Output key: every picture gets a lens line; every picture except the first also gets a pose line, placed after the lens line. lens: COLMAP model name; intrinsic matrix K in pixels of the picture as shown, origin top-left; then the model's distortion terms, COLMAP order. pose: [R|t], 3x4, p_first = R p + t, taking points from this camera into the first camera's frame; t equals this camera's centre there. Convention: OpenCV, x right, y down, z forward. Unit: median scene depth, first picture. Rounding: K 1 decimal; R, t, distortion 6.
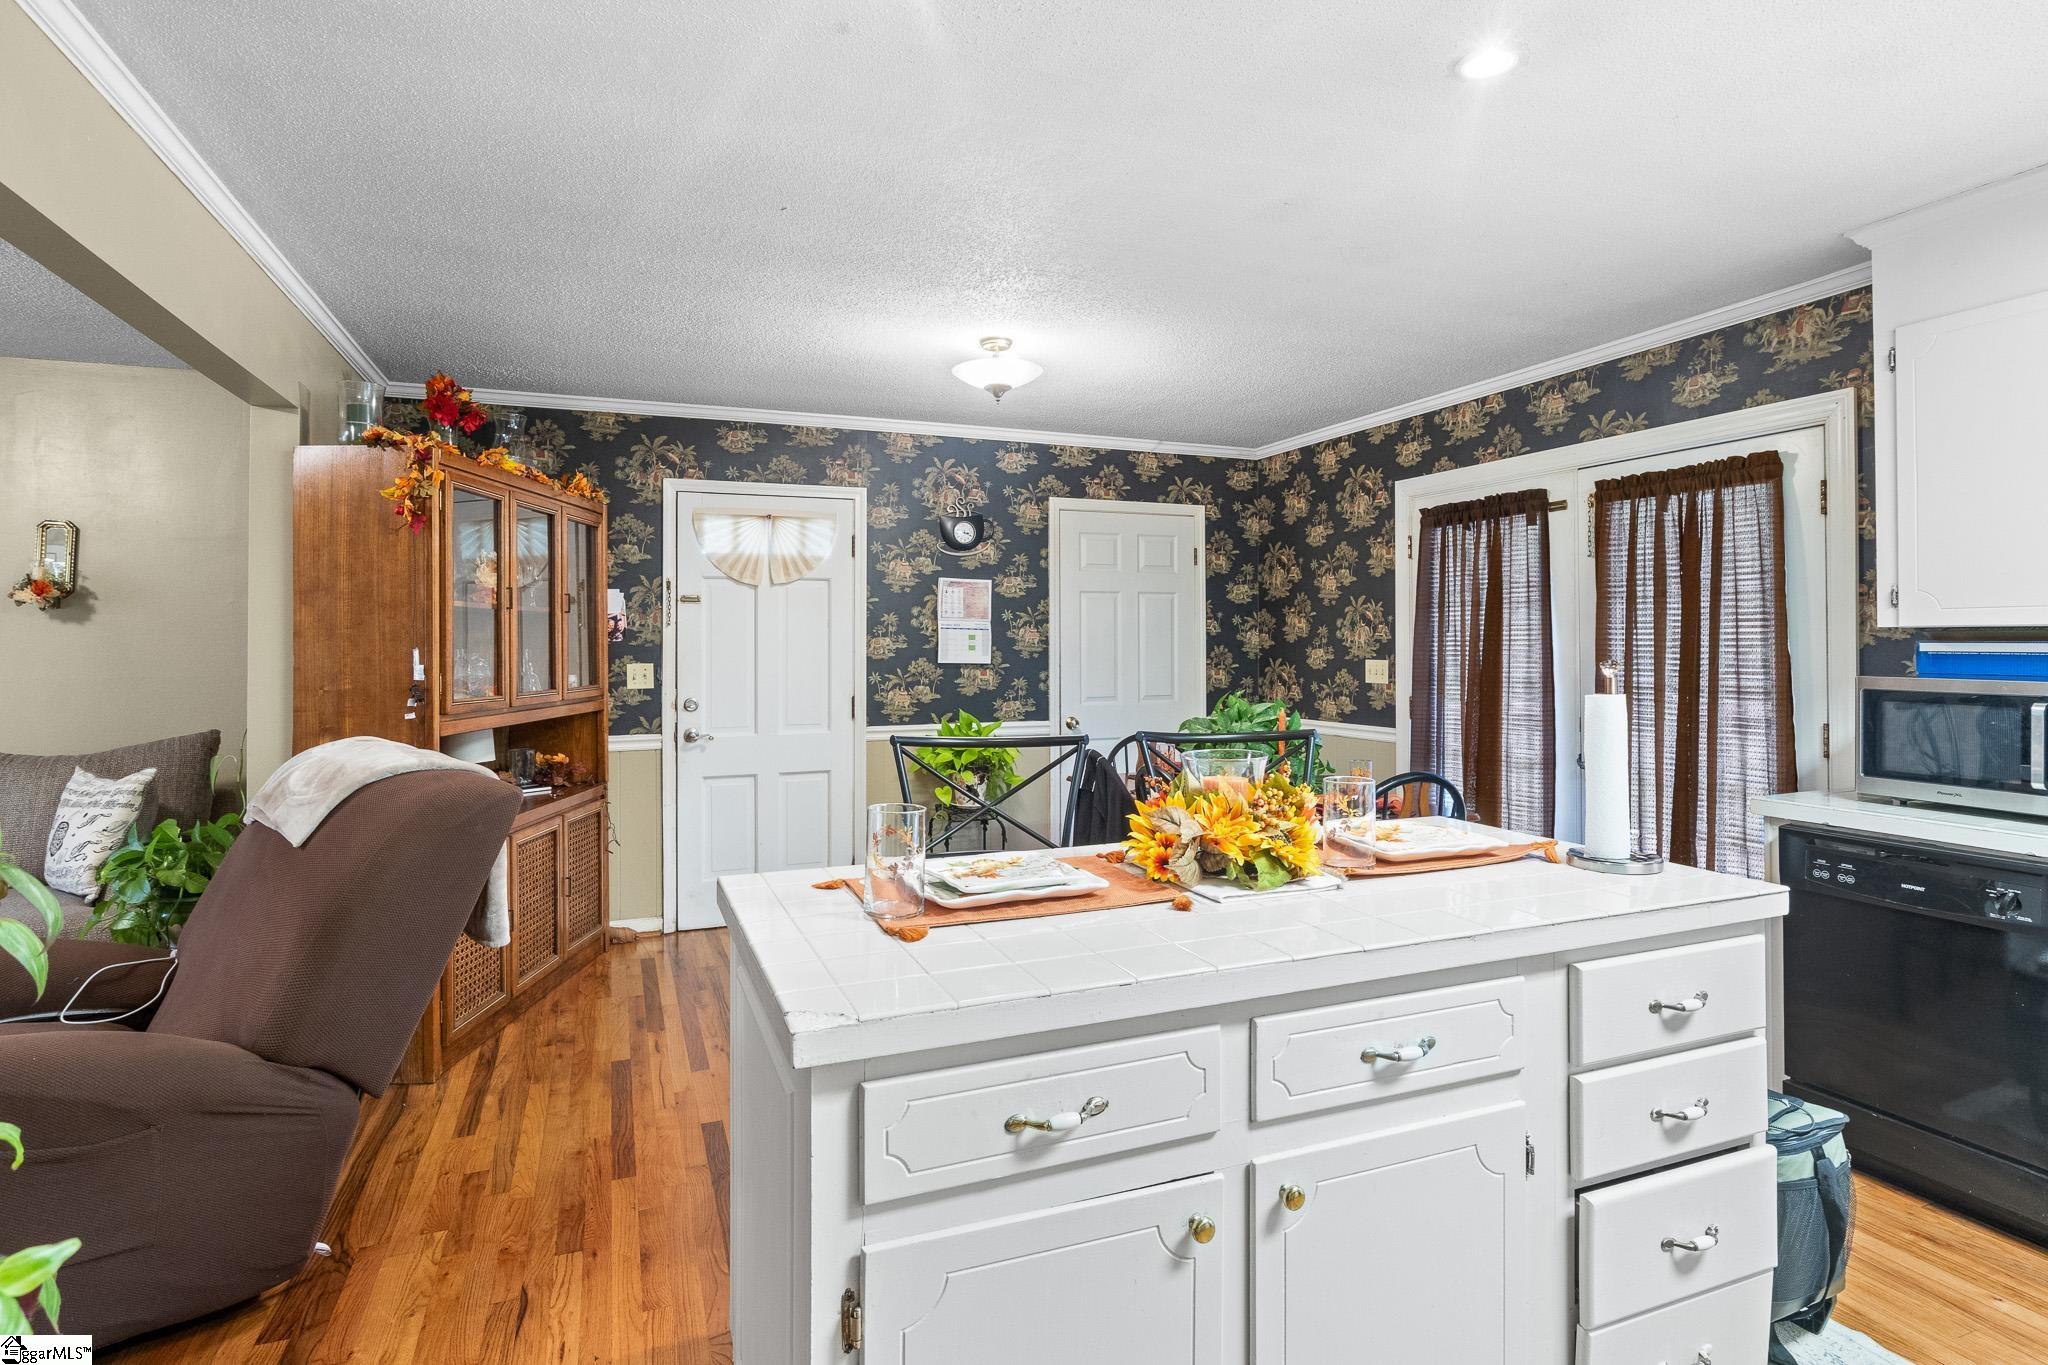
lens RADIAL K [[1033.3, 0, 1018.8], [0, 1033.3, 686.0], [0, 0, 1]] dist [-0.005362, -0.001450]
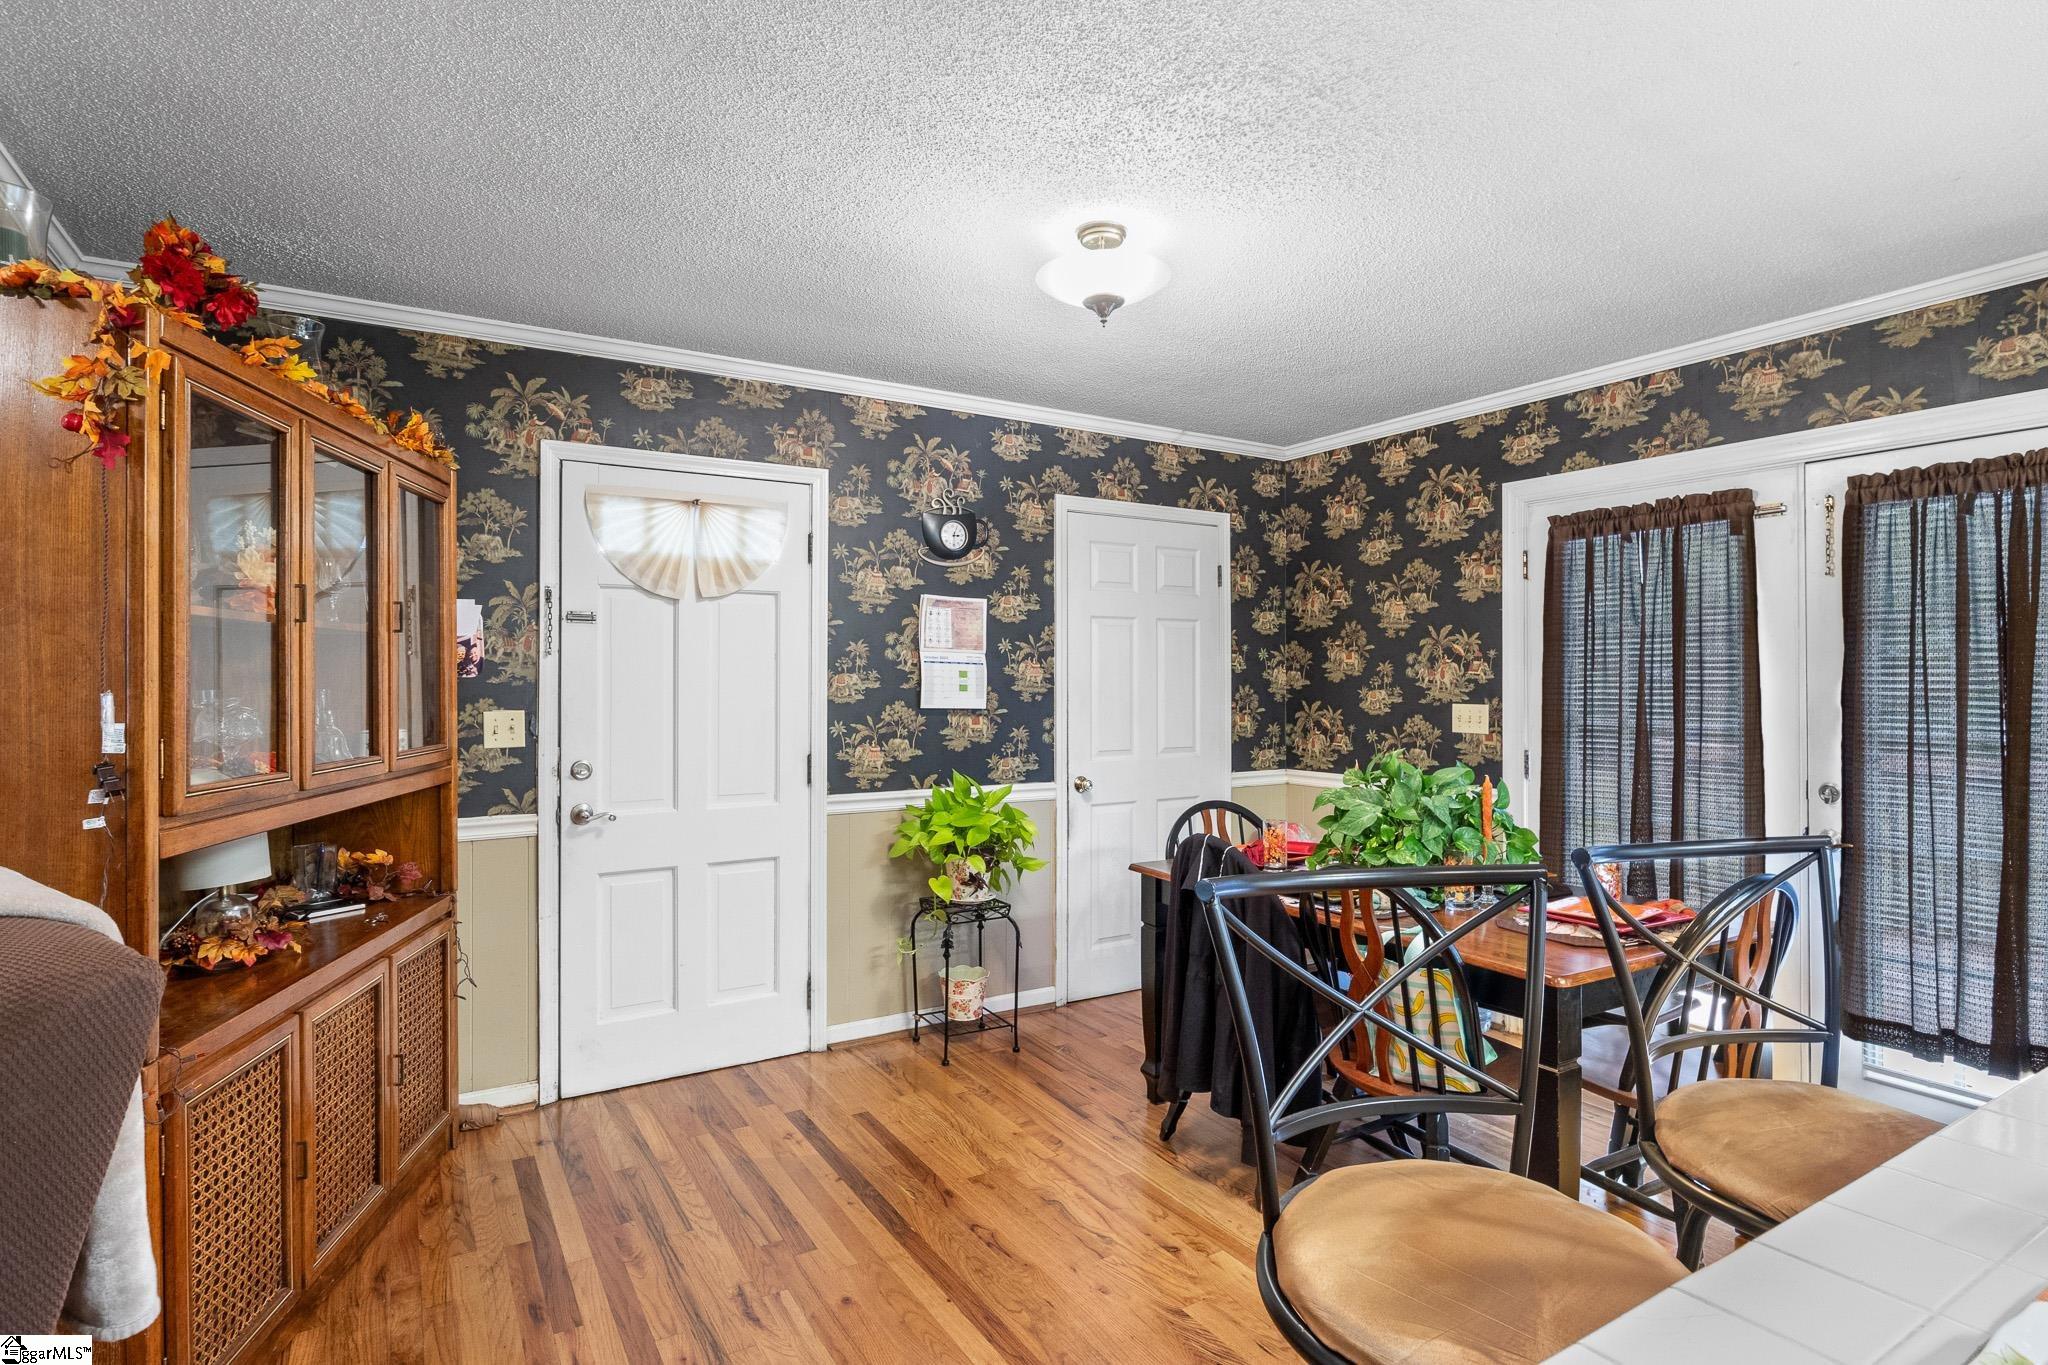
lens RADIAL K [[1037.4, 0, 1022.2], [0, 1037.4, 714.6], [0, 0, 1]] dist [-0.005087, -0.001337]
pose [[0.986241, -0.001519, 0.165308, -0.143439], [0.002785, 0.999969, -0.007428, -0.013065], [-0.165292, 0.007786, 0.986214, 0.272287]]
